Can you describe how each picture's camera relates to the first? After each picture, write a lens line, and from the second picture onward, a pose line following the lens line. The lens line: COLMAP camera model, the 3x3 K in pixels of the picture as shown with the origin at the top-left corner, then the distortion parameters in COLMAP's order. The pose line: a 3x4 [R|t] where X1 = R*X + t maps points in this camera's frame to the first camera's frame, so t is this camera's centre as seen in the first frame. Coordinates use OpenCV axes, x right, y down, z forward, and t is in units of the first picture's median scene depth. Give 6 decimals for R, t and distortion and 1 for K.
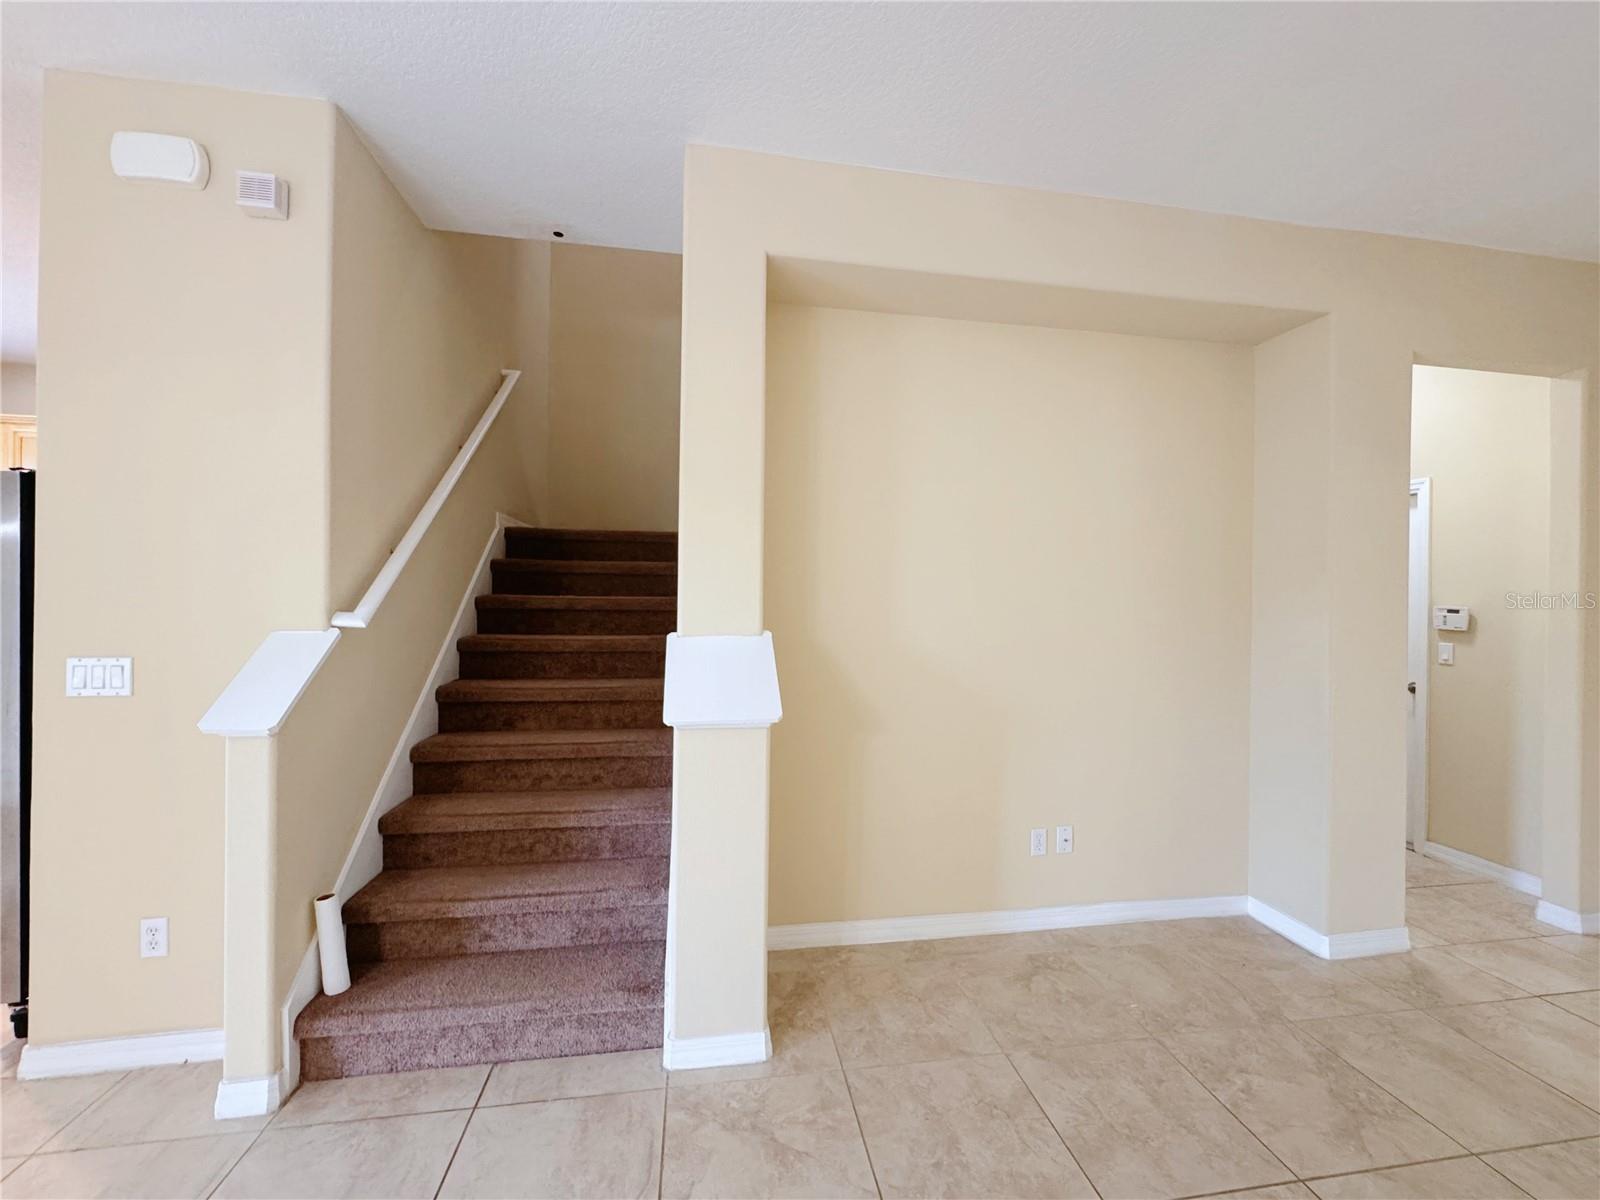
lens RADIAL K [[637.8, 0, 792.0], [0, 637.8, 595.0], [0, 0, 1]] dist [-0.002715, 0.000401]
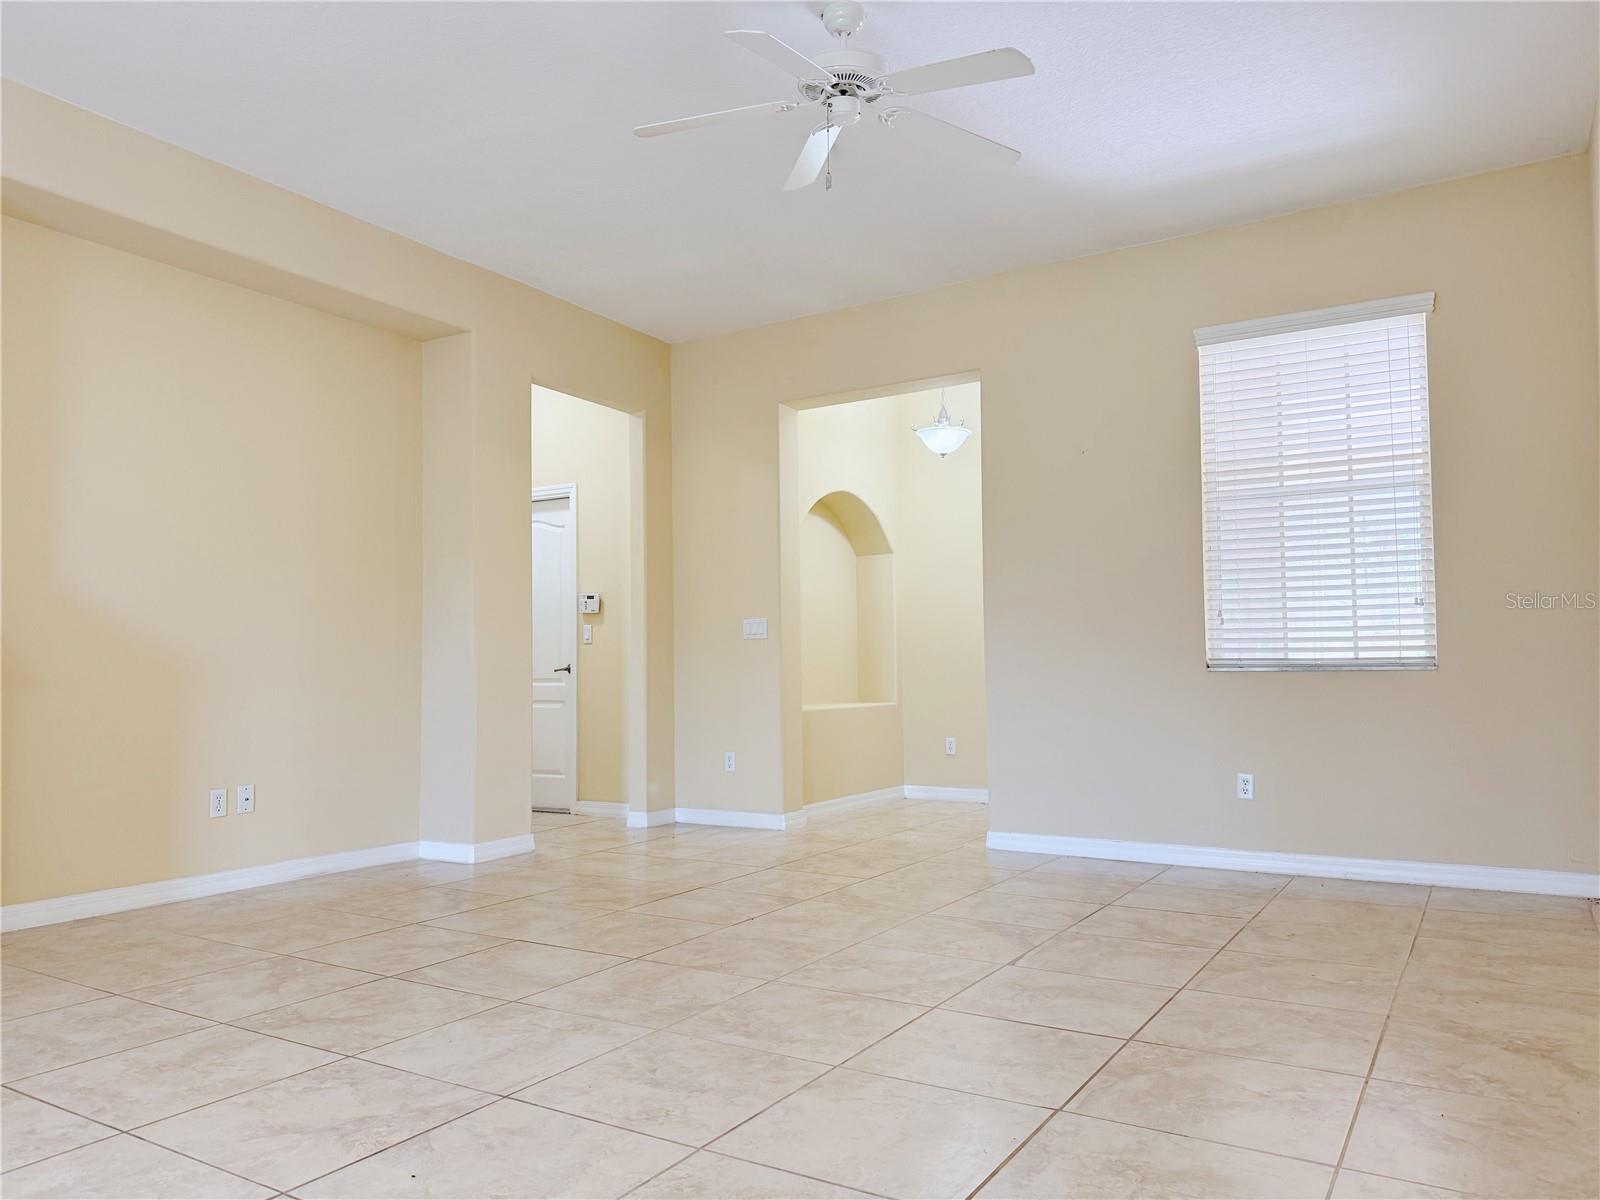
lens RADIAL K [[1125.7, 0, 800.3], [0, 1125.7, 604.0], [0, 0, 1]] dist [0.051125, -0.055624]
pose [[0.660720, 0.031296, 0.749980, -0.330066], [0.020744, 0.997988, -0.059920, 0.207268], [-0.750346, 0.055148, 0.658741, -0.810092]]
